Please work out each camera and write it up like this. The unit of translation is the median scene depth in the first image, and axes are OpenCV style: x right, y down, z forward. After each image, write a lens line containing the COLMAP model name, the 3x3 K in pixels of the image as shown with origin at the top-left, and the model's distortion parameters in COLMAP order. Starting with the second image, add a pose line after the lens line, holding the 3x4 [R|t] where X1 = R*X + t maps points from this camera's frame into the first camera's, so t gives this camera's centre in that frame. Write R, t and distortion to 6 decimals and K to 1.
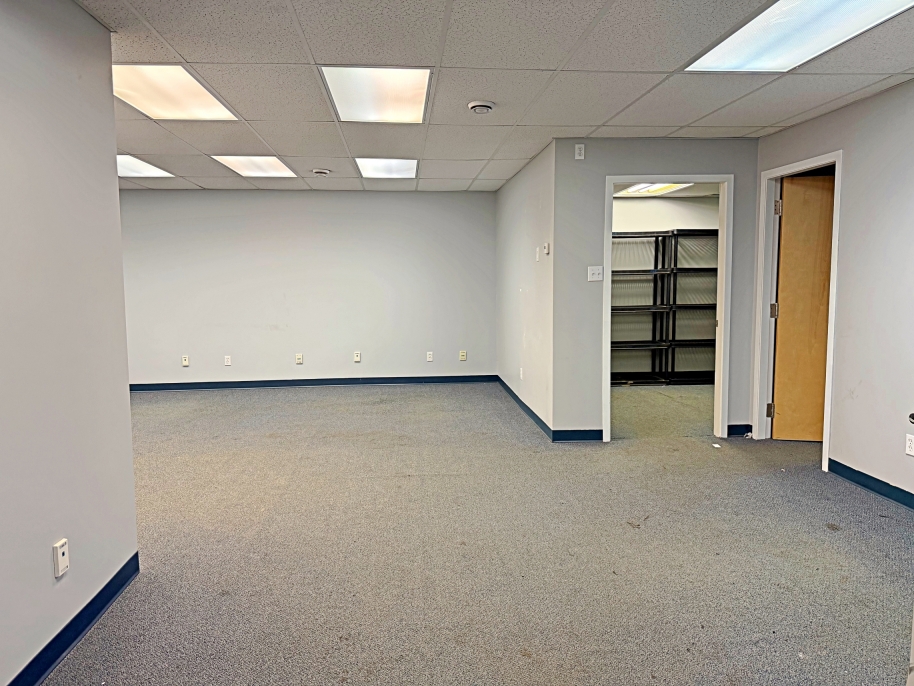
lens RADIAL K [[644.3, 0, 457.2], [0, 644.3, 341.1], [0, 0, 1]] dist [0.054724, -0.007189]
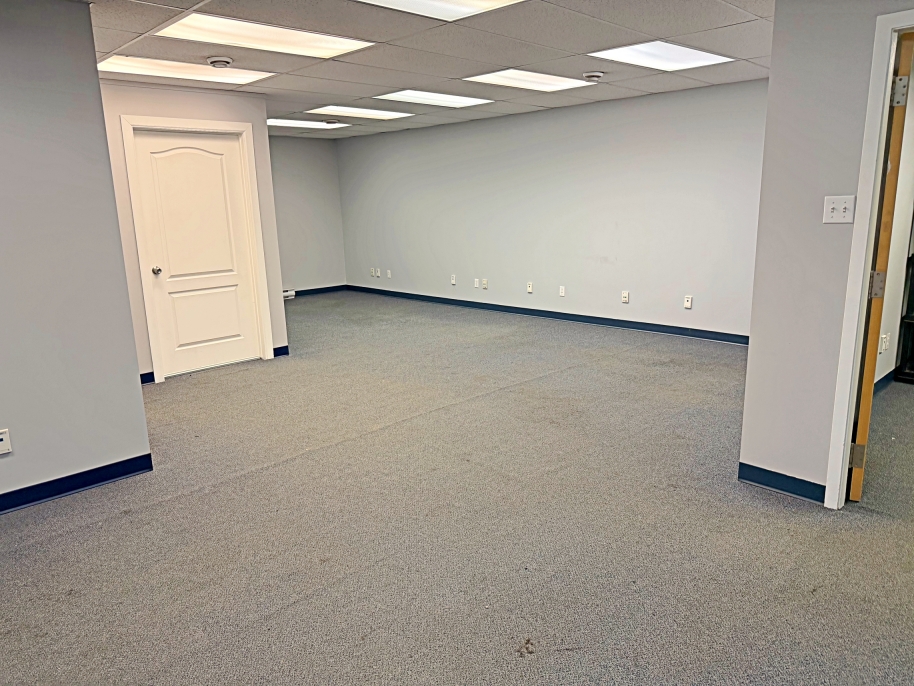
lens RADIAL K [[644.3, 0, 459.7], [0, 644.3, 341.6], [0, 0, 1]] dist [0.054724, -0.007189]
pose [[0.641293, 0.160745, -0.750269, 0.438696], [-0.058542, 0.985210, 0.161042, -0.064679], [0.765059, -0.059353, 0.641219, 0.393496]]
